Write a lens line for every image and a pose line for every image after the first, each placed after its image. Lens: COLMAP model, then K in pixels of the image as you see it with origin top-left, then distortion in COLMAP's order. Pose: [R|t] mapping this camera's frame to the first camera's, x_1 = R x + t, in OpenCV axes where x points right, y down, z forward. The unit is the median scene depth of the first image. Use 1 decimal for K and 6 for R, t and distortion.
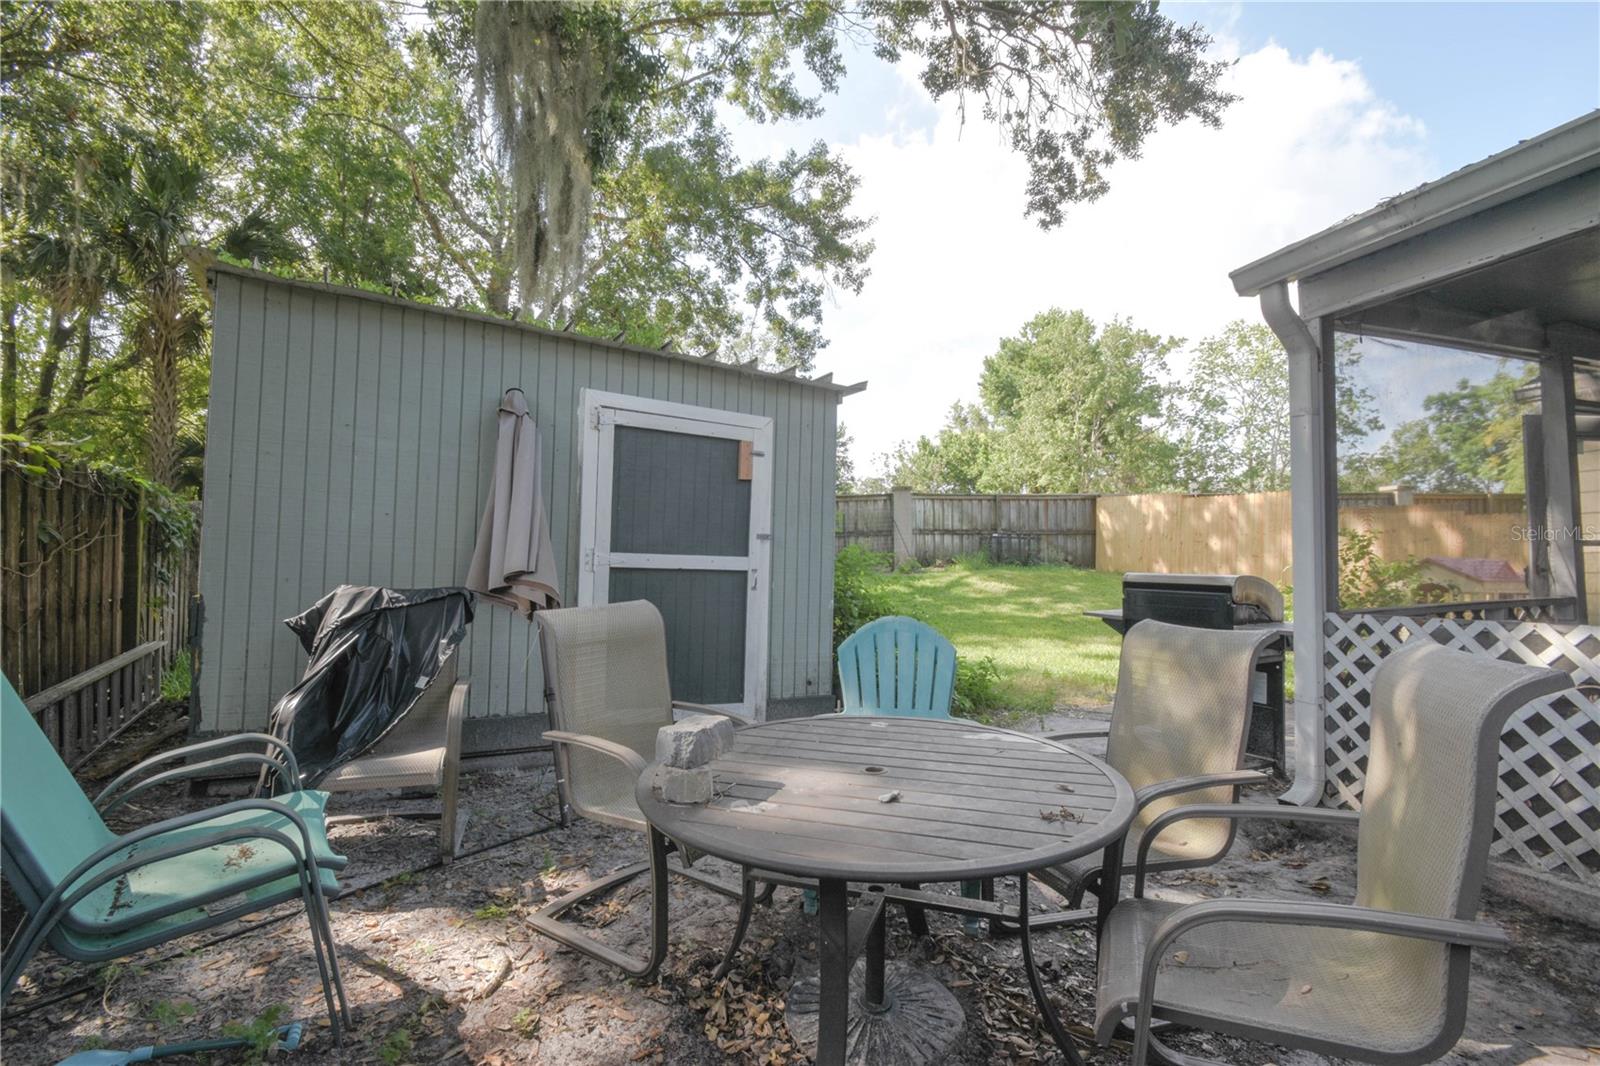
lens RADIAL K [[707.4, 0, 767.1], [0, 707.4, 556.9], [0, 0, 1]] dist [0.011587, -0.014402]
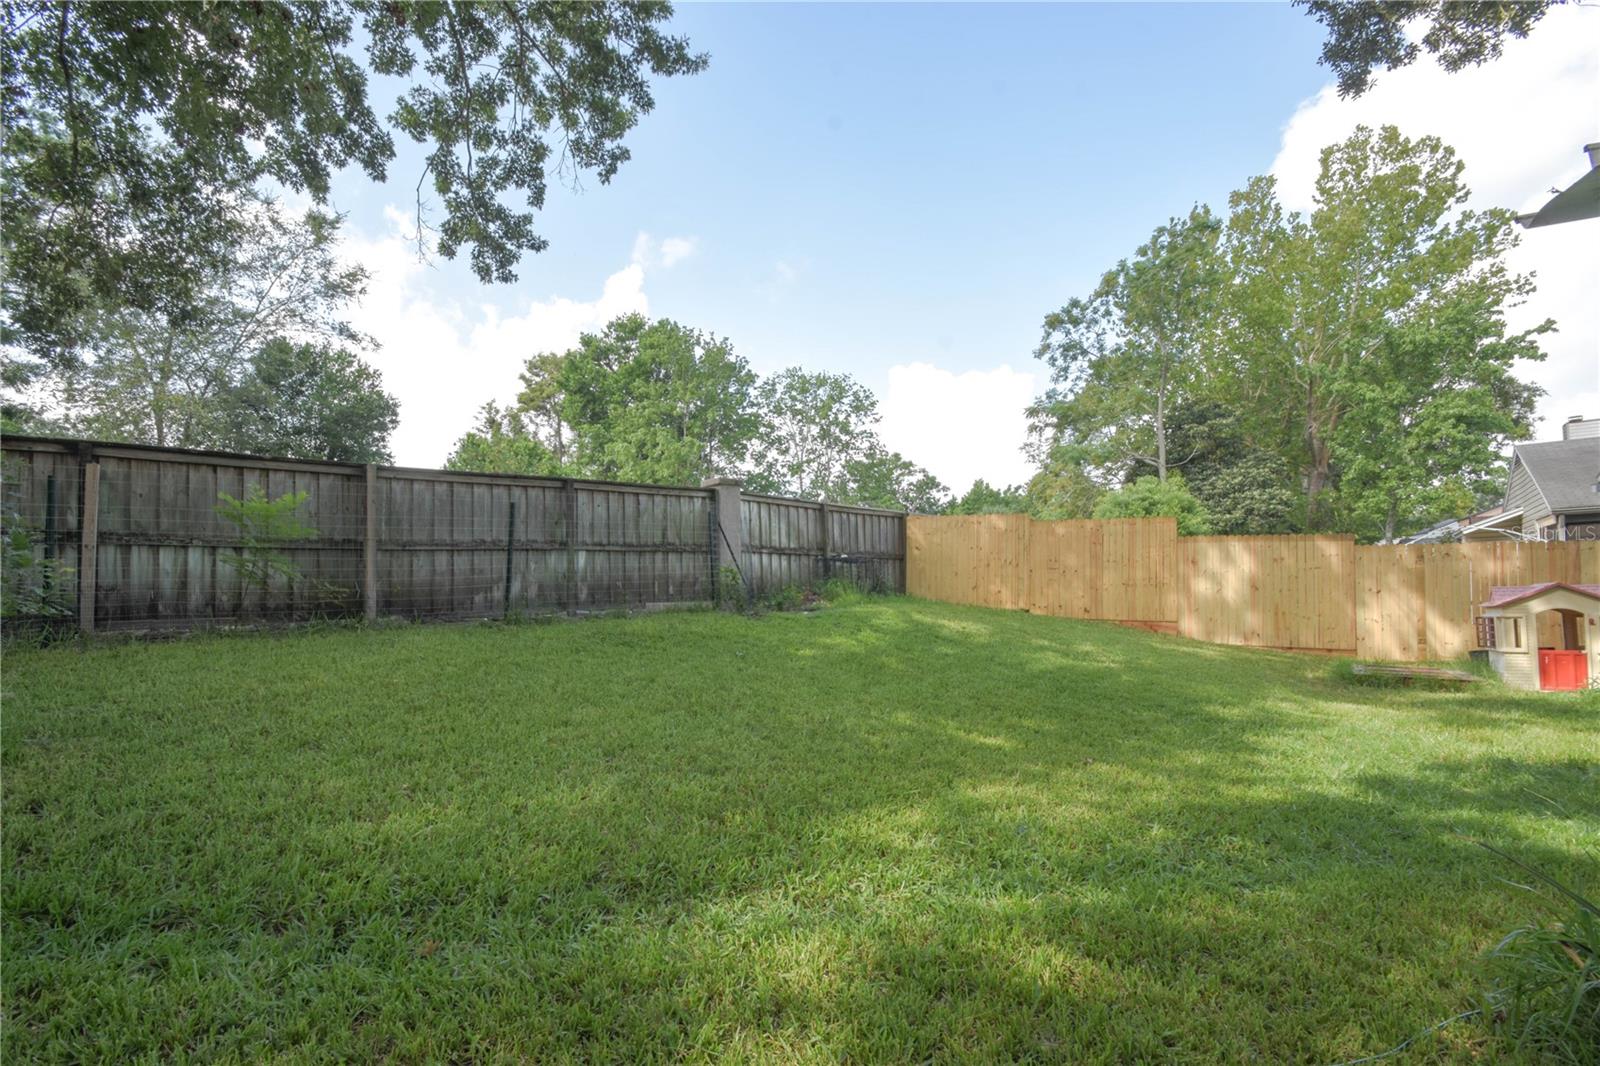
lens RADIAL K [[707.4, 0, 746.5], [0, 707.4, 574.8], [0, 0, 1]] dist [0.011587, -0.014402]
pose [[0.736068, 0.009955, 0.676835, -0.242617], [-0.001149, 0.999909, -0.013456, -0.001353], [-0.676907, 0.009127, 0.736012, 0.501003]]
